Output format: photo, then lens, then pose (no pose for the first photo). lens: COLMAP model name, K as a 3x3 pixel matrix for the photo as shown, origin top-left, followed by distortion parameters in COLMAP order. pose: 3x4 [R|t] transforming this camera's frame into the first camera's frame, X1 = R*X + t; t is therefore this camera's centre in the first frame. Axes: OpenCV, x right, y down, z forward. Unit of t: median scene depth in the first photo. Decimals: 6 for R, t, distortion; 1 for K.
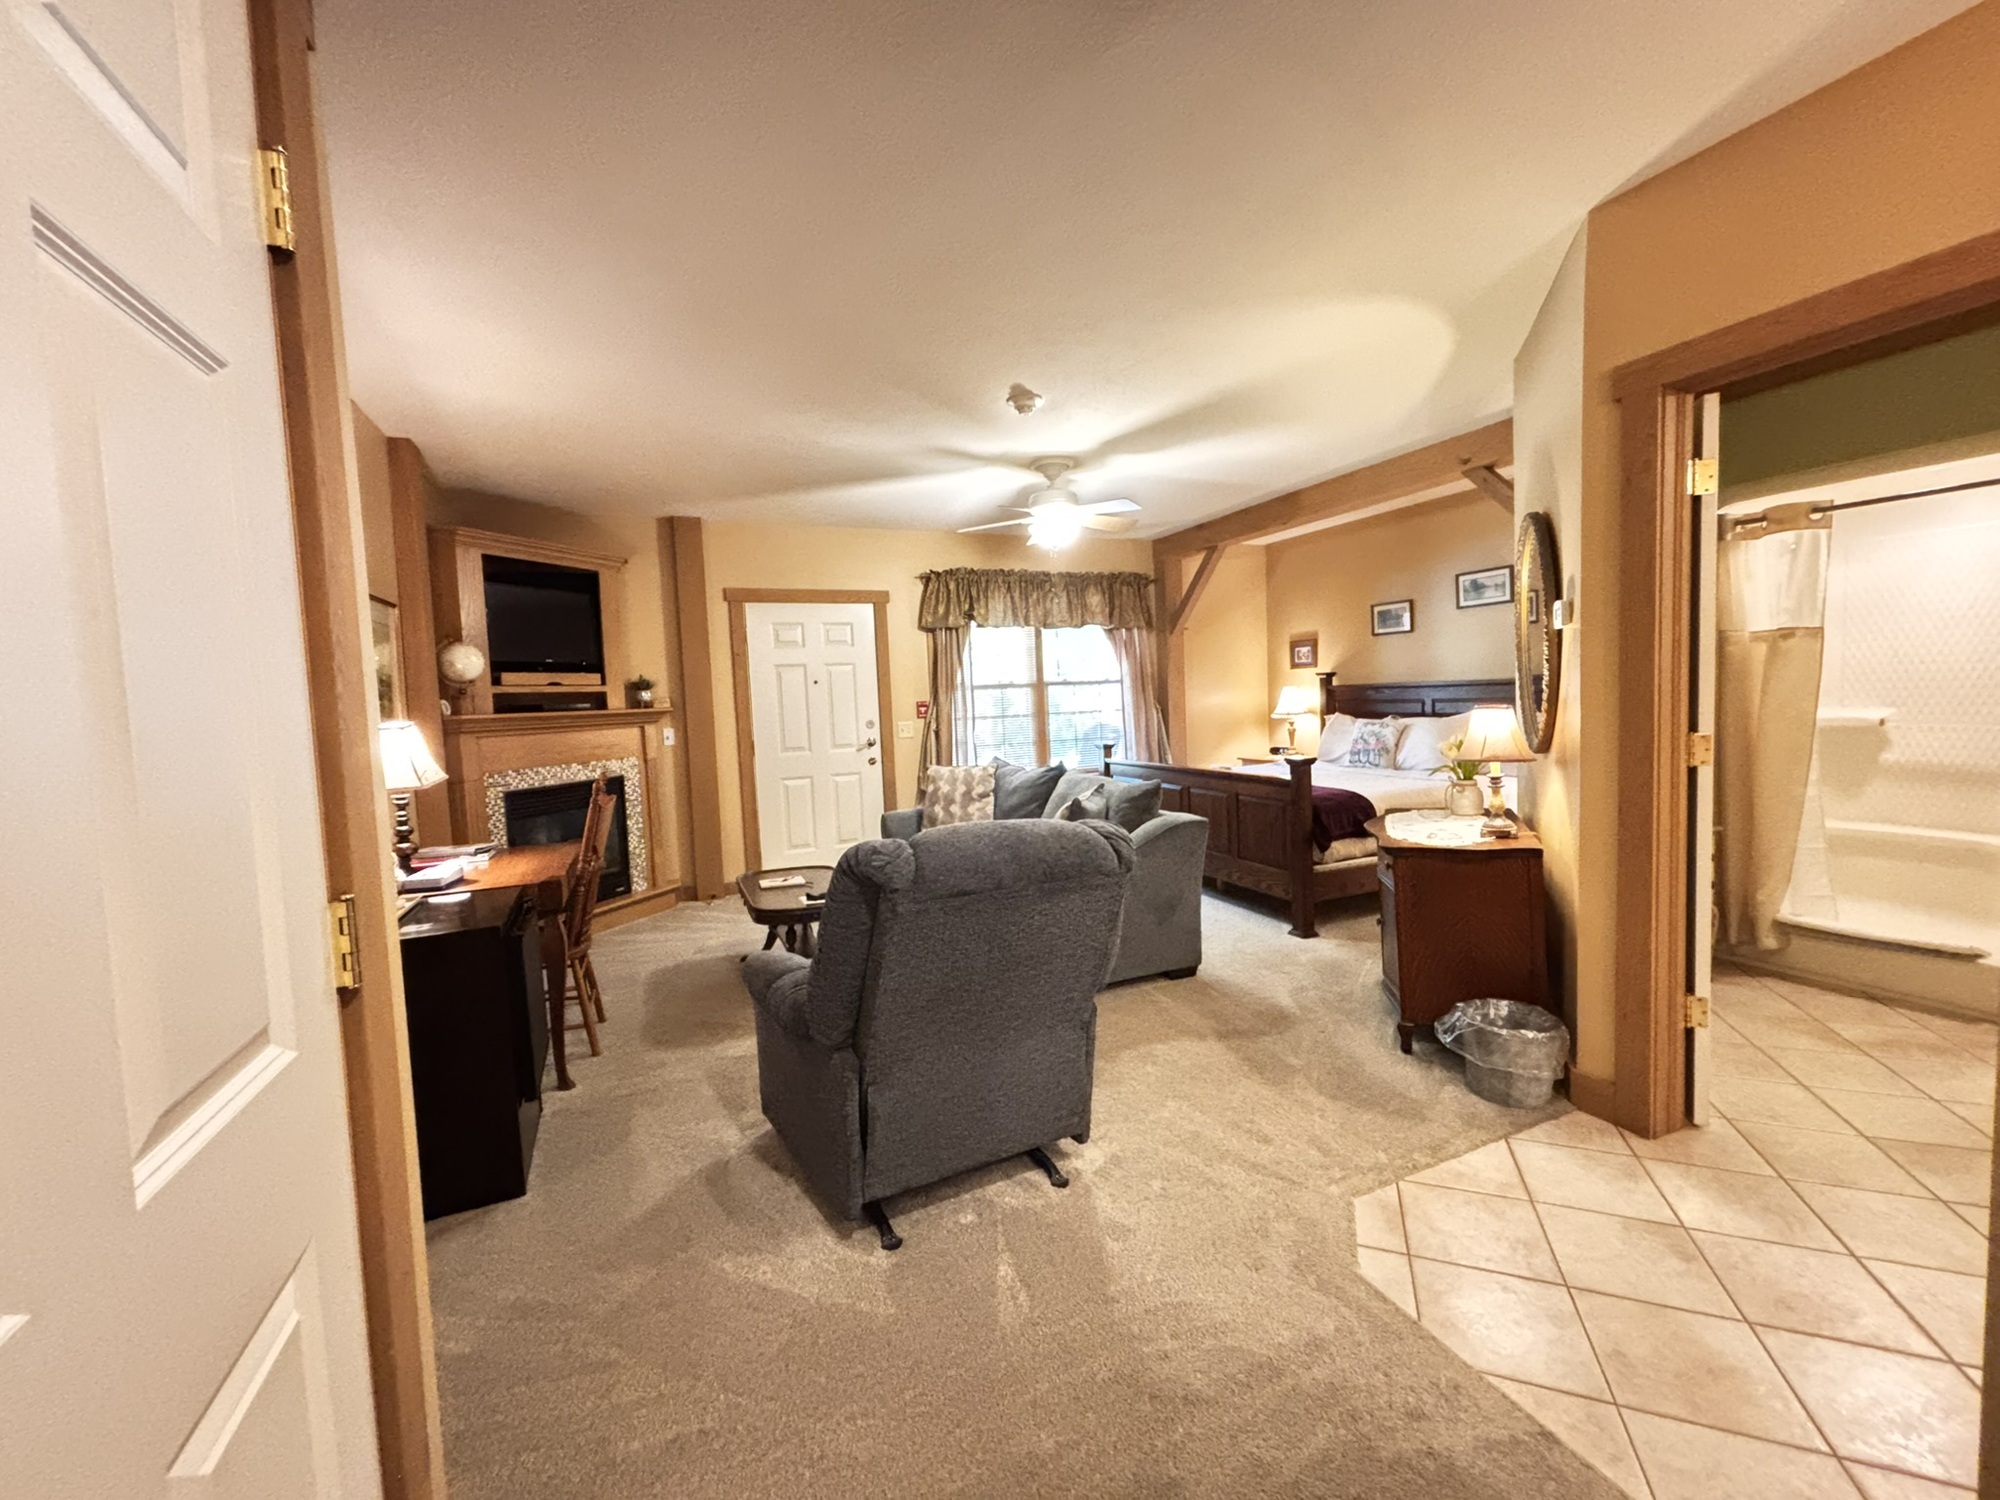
lens RADIAL K [[800.6, 0, 997.3], [0, 800.6, 750.7], [0, 0, 1]] dist [0.000339, -0.000316]
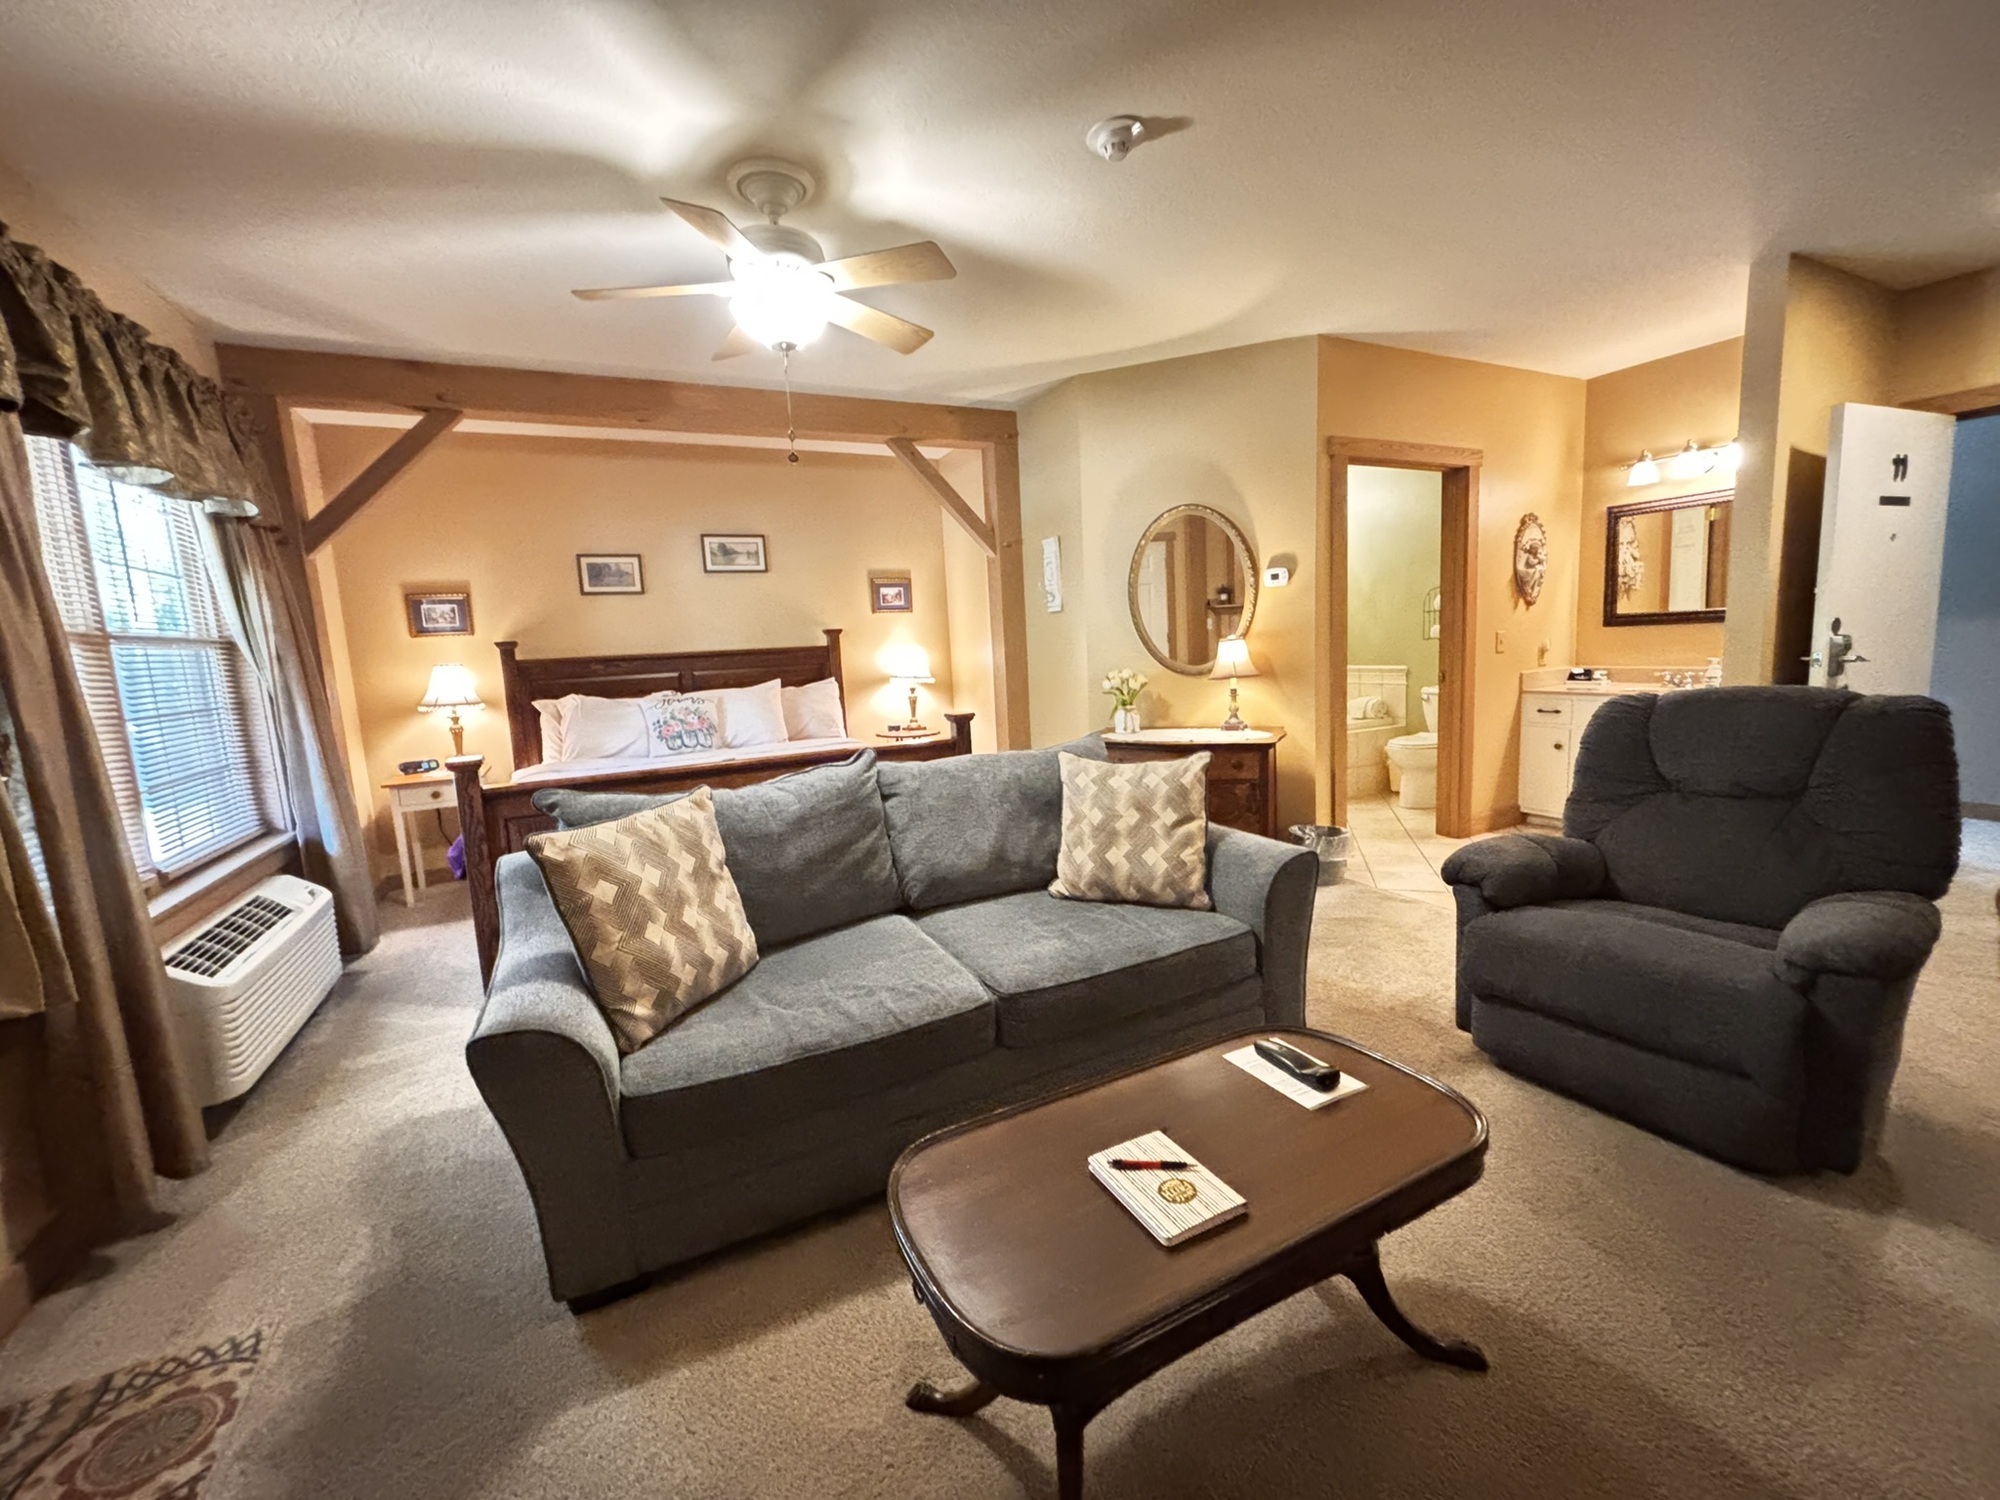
lens RADIAL K [[794.8, 0, 1002.5], [0, 794.8, 760.7], [0, 0, 1]] dist [0.000881, 0.000017]
pose [[-0.065190, -0.104894, 0.992344, -0.365697], [0.119519, 0.986480, 0.112126, -0.023588], [-0.990689, 0.125913, -0.051772, 0.703950]]
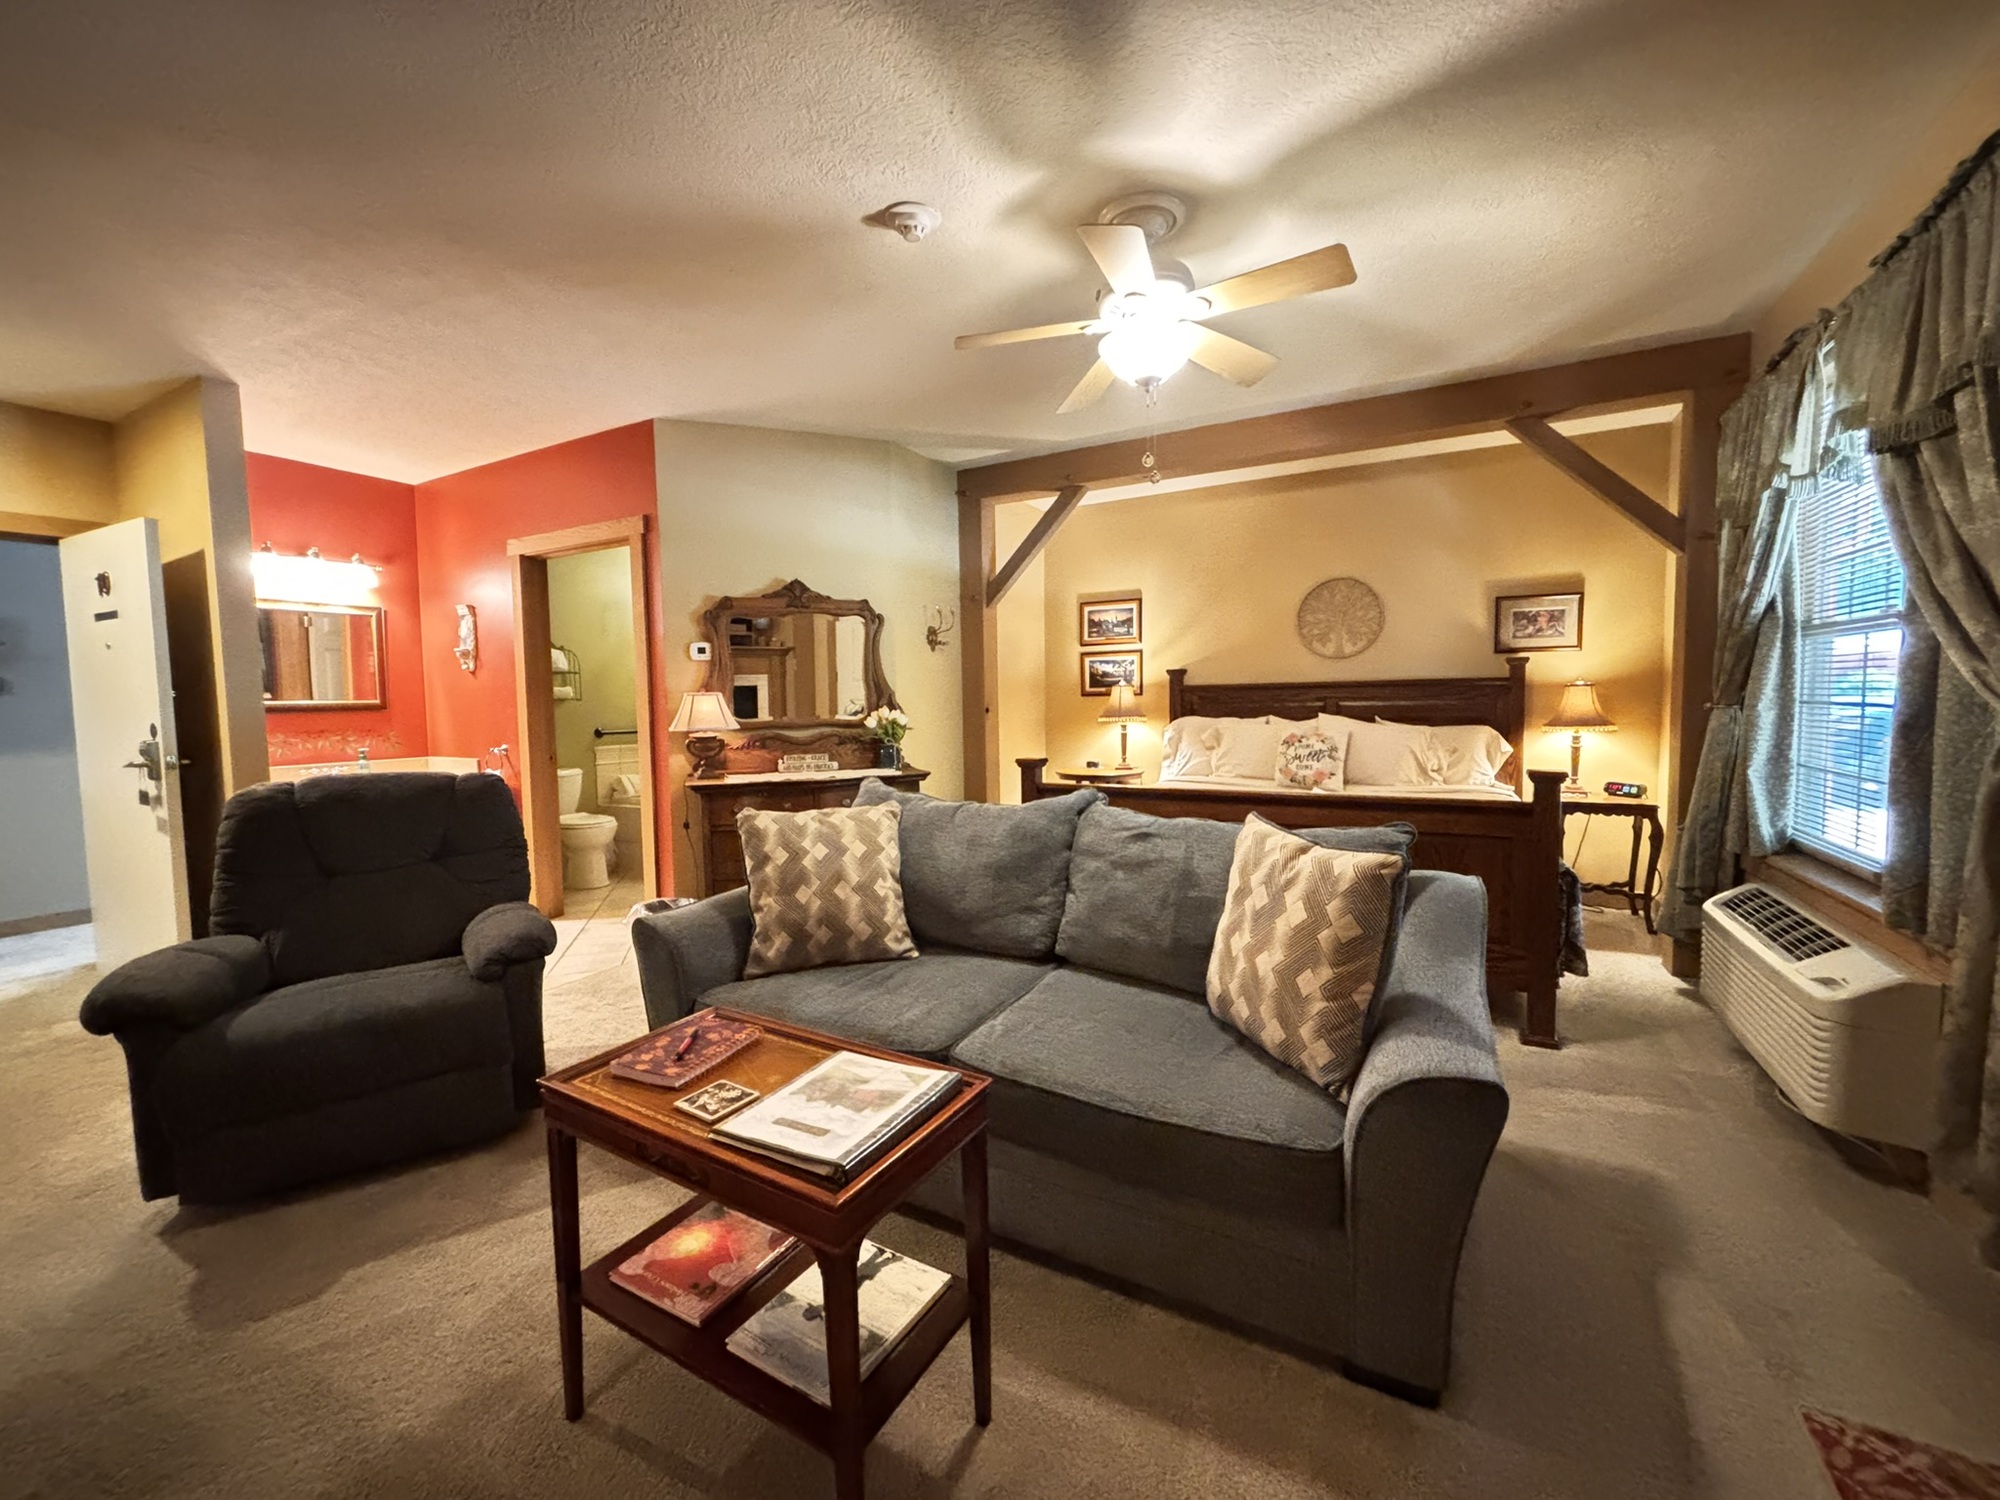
lens RADIAL K [[842.4, 0, 1000.0], [0, 842.4, 750.0], [0, 0, 1]] dist [0.031898, -0.021106]
pose [[0.800603, -0.010239, 0.599108, -0.260965], [0.020369, 0.999741, -0.010134, -0.010256], [-0.598849, 0.020317, 0.800604, 0.455580]]
